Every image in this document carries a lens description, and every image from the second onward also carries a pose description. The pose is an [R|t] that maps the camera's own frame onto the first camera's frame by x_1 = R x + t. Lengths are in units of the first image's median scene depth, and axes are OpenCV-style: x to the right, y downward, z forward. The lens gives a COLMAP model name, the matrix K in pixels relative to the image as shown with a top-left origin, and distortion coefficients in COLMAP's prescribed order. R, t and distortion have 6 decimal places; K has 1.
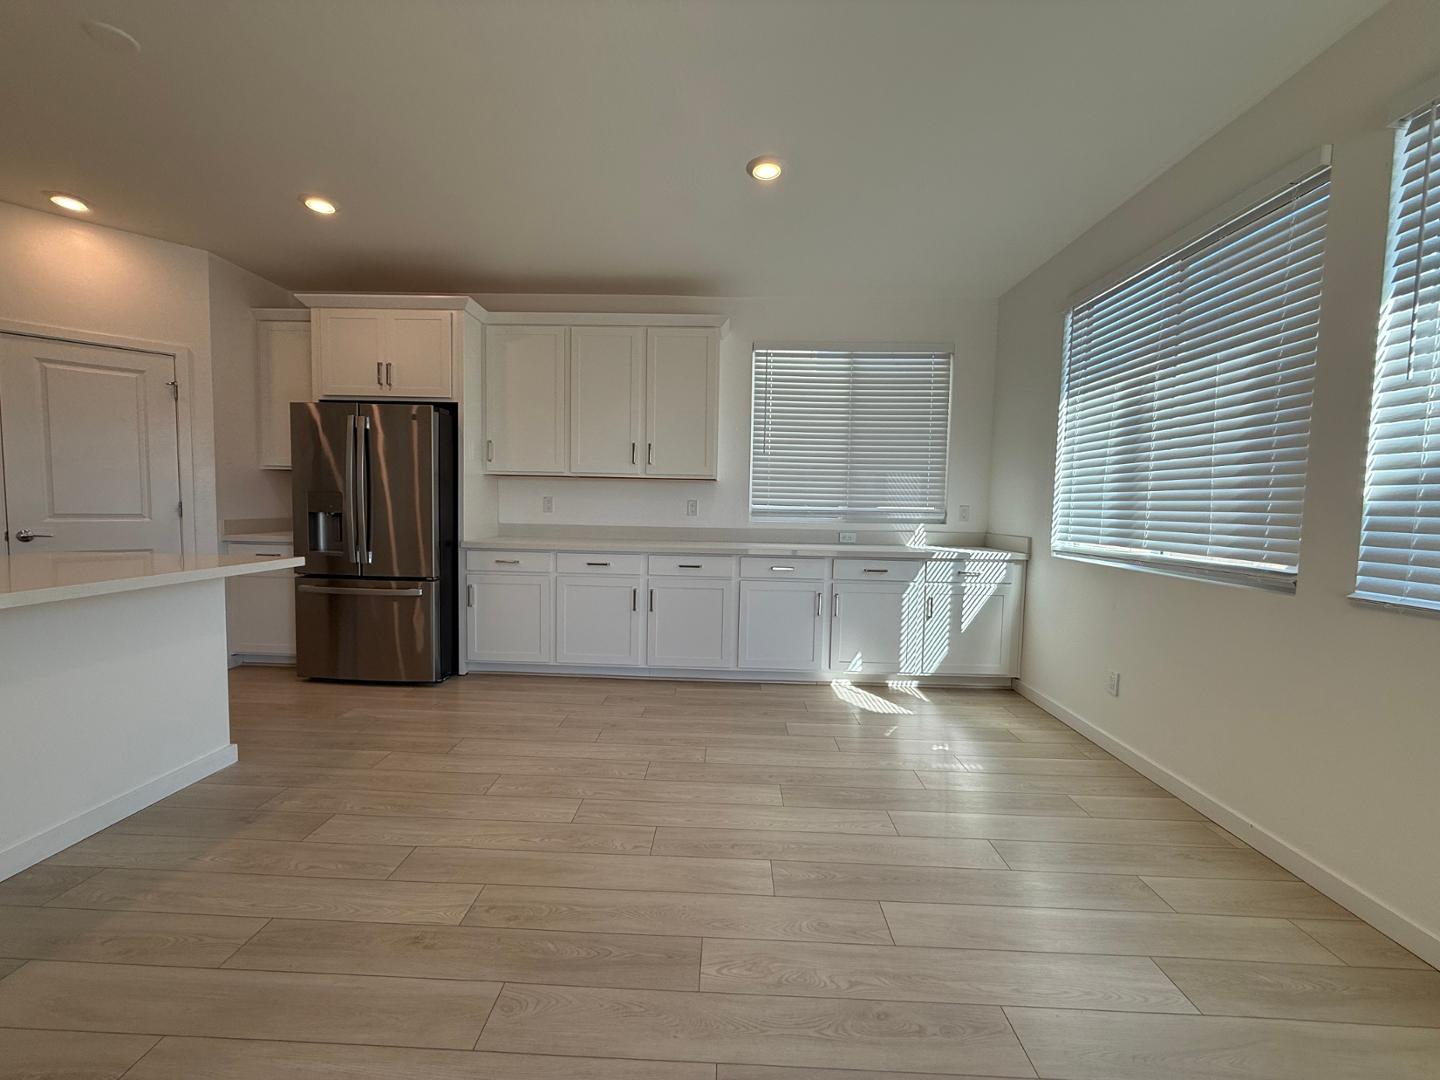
lens RADIAL K [[574.1, 0, 711.8], [0, 574.1, 539.4], [0, 0, 1]] dist [0.002597, -0.001010]
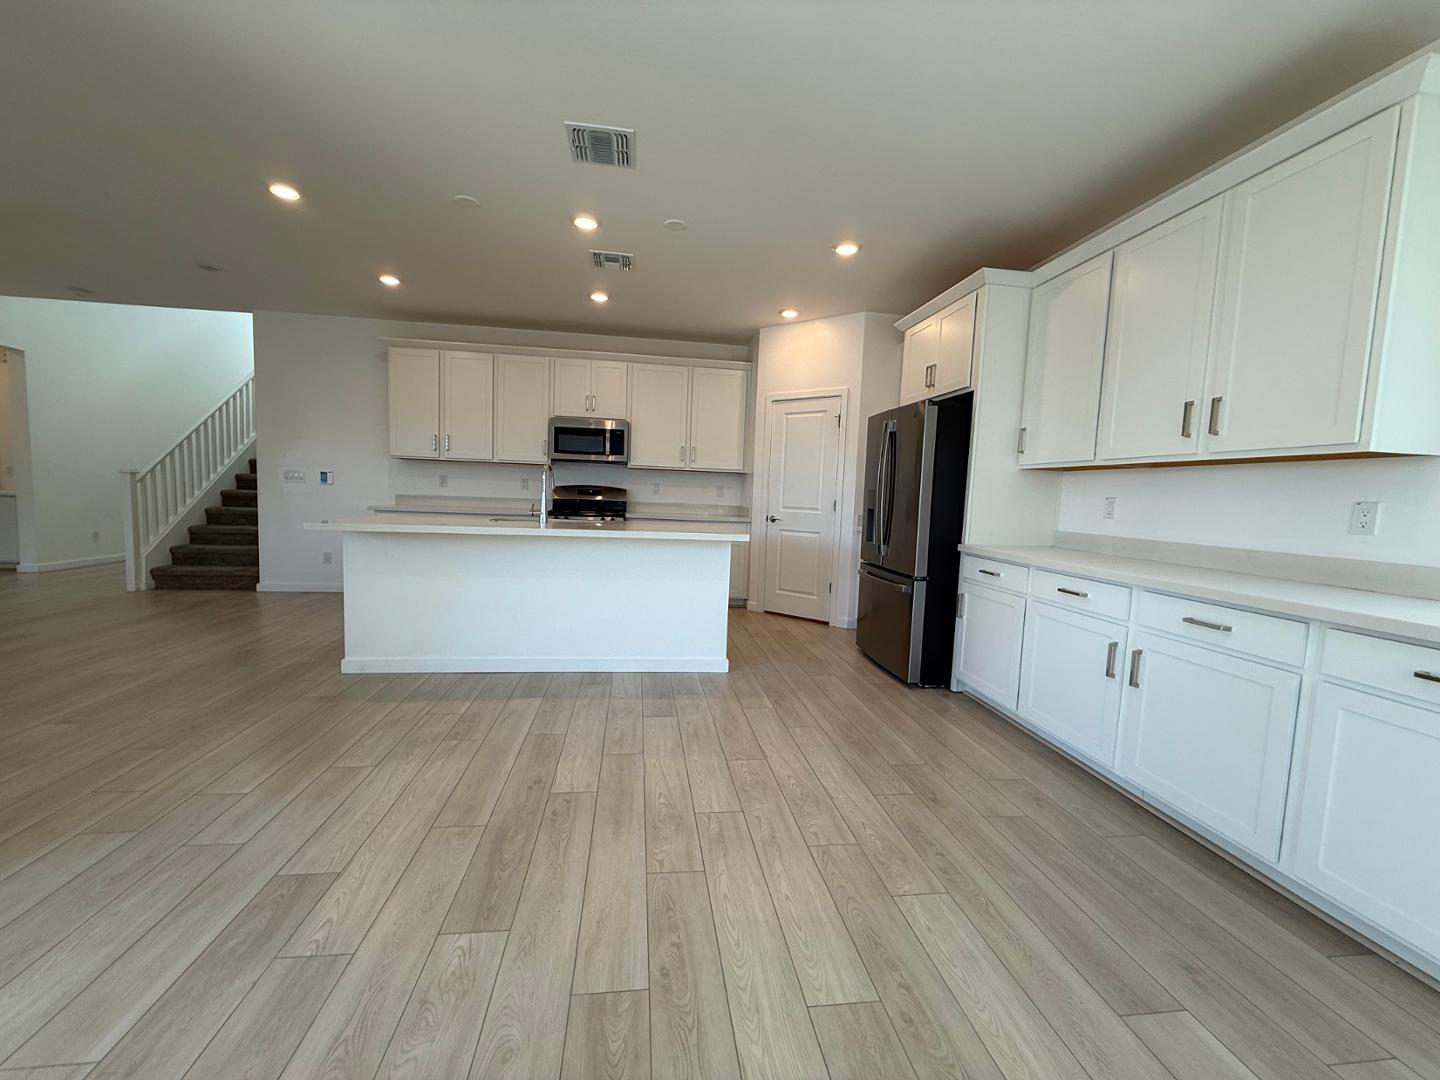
lens RADIAL K [[574.1, 0, 715.0], [0, 574.1, 537.7], [0, 0, 1]] dist [0.002597, -0.001010]
pose [[0.165097, 0.062620, -0.984287, 0.412036], [-0.097105, 0.994166, 0.046961, -0.012038], [0.981485, 0.087826, 0.170215, 0.492937]]
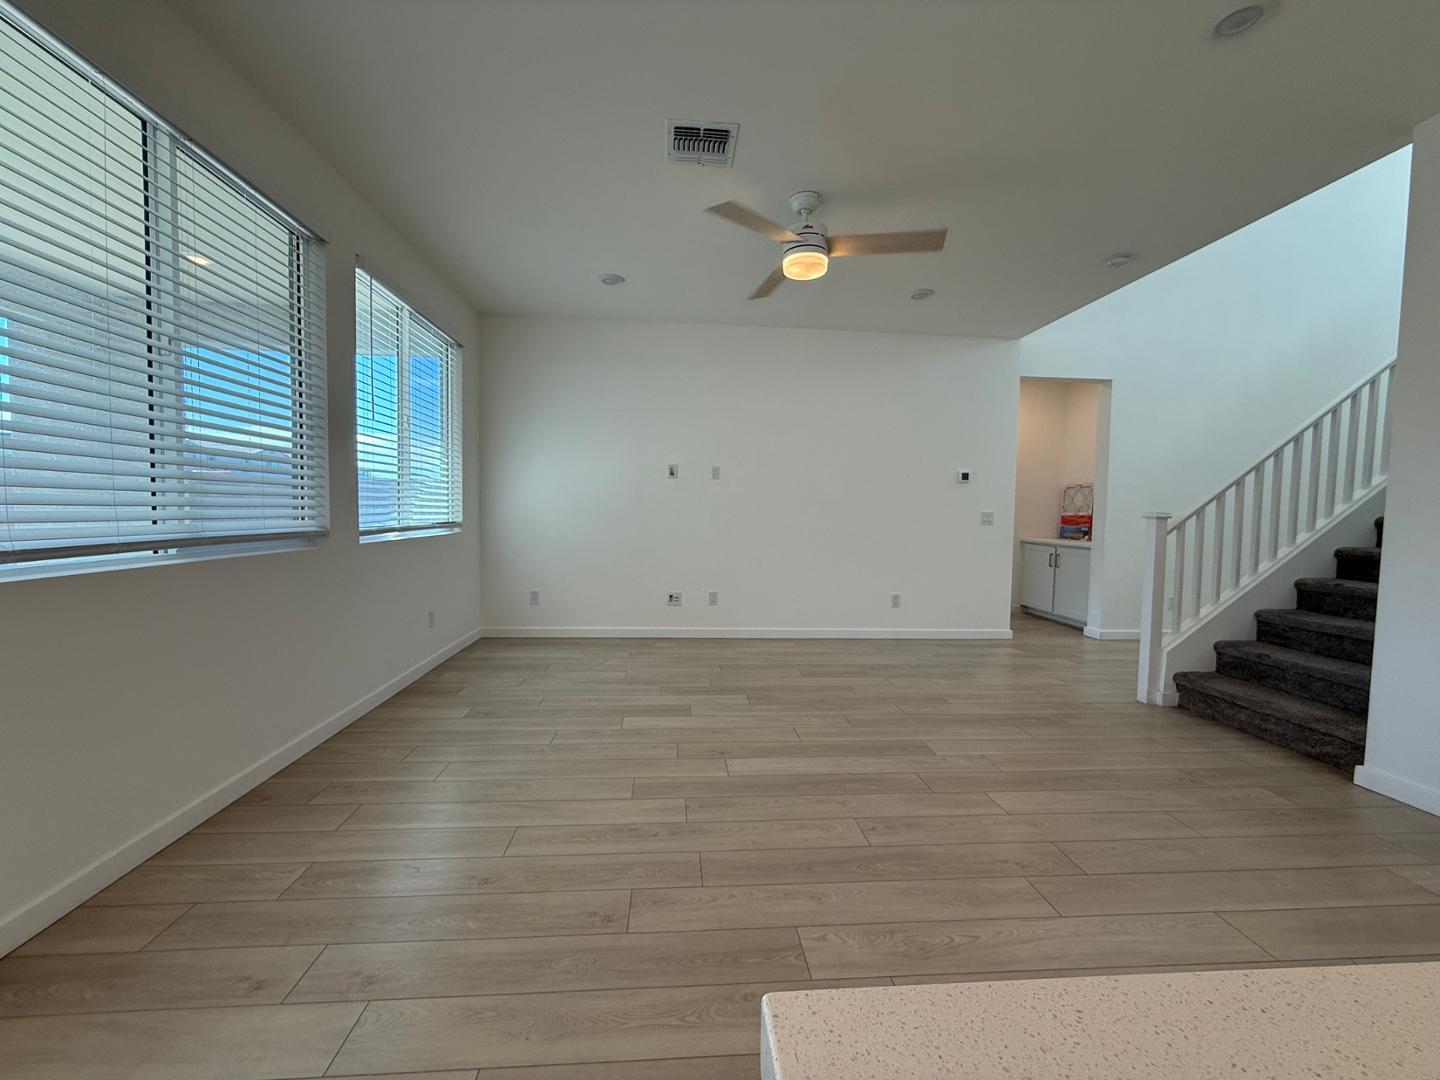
lens RADIAL K [[574.1, 0, 718.4], [0, 574.1, 537.6], [0, 0, 1]] dist [0.002597, -0.001010]
pose [[-0.993777, -0.034257, -0.105990, -0.509657], [-0.045855, 0.992984, 0.108996, 0.001593], [0.101513, 0.113178, -0.988375, 0.103464]]
